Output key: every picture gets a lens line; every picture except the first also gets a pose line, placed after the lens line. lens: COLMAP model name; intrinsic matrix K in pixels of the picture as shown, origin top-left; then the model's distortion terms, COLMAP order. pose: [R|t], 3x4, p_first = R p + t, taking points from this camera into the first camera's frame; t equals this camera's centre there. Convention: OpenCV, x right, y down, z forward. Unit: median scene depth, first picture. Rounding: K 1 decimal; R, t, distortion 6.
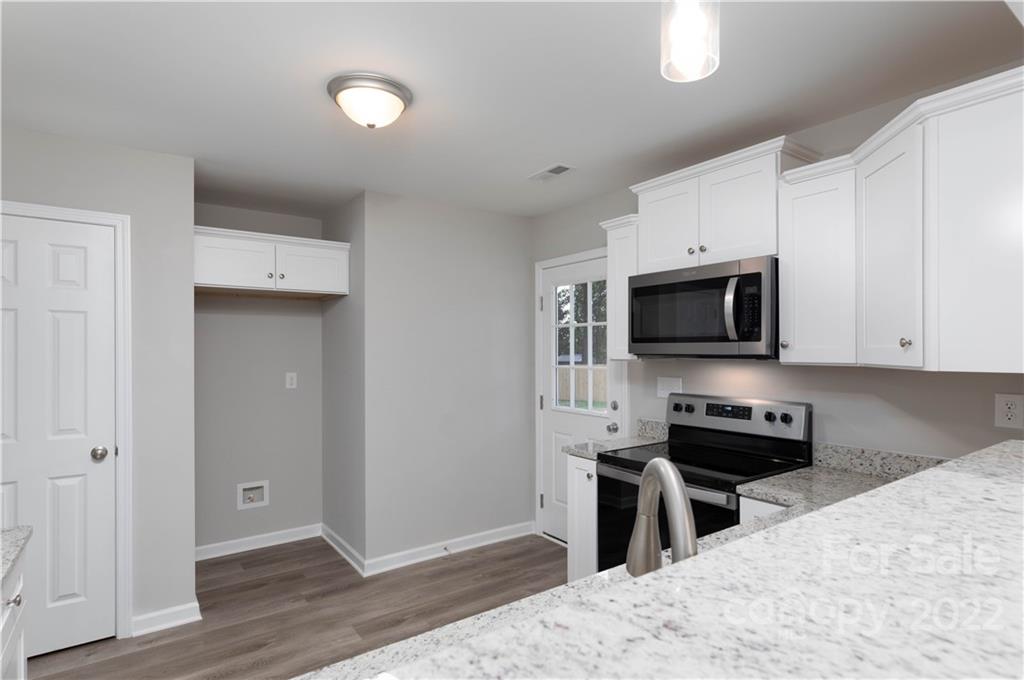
lens RADIAL K [[530.9, 0, 517.7], [0, 530.9, 348.5], [0, 0, 1]] dist [0.007312, -0.000906]
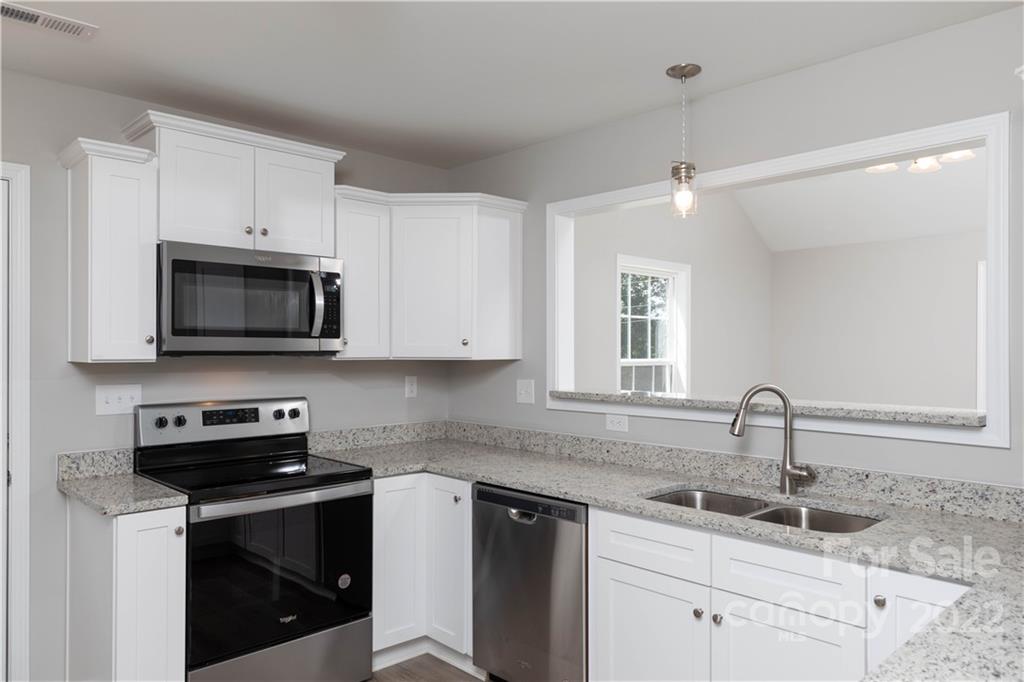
lens RADIAL K [[715.3, 0, 514.4], [0, 715.3, 350.0], [0, 0, 1]] dist [0.005374, 0.015458]
pose [[-0.134436, -0.000204, 0.990922, -0.890398], [-0.003120, 0.999995, -0.000218, 0.007982], [-0.990917, -0.003121, -0.134436, 0.745564]]
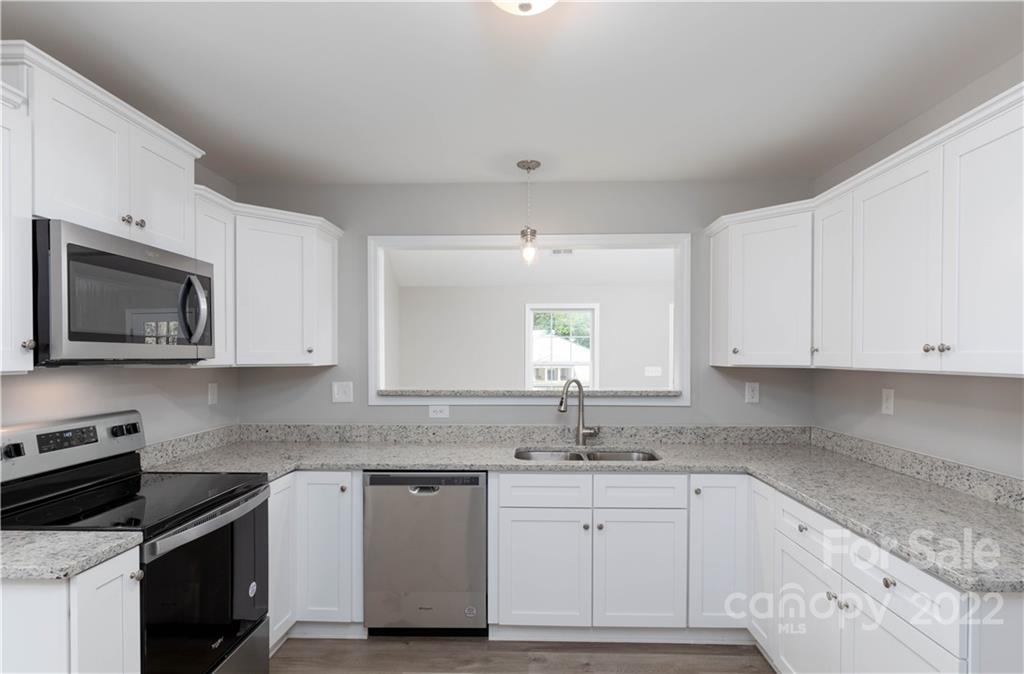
lens RADIAL K [[530.9, 0, 512.4], [0, 530.9, 364.7], [0, 0, 1]] dist [0.007312, -0.000906]
pose [[-0.784928, -0.007168, 0.619546, -0.562247], [0.001281, 0.999912, 0.013192, 0.009463], [-0.619586, 0.011148, -0.784850, 1.275951]]
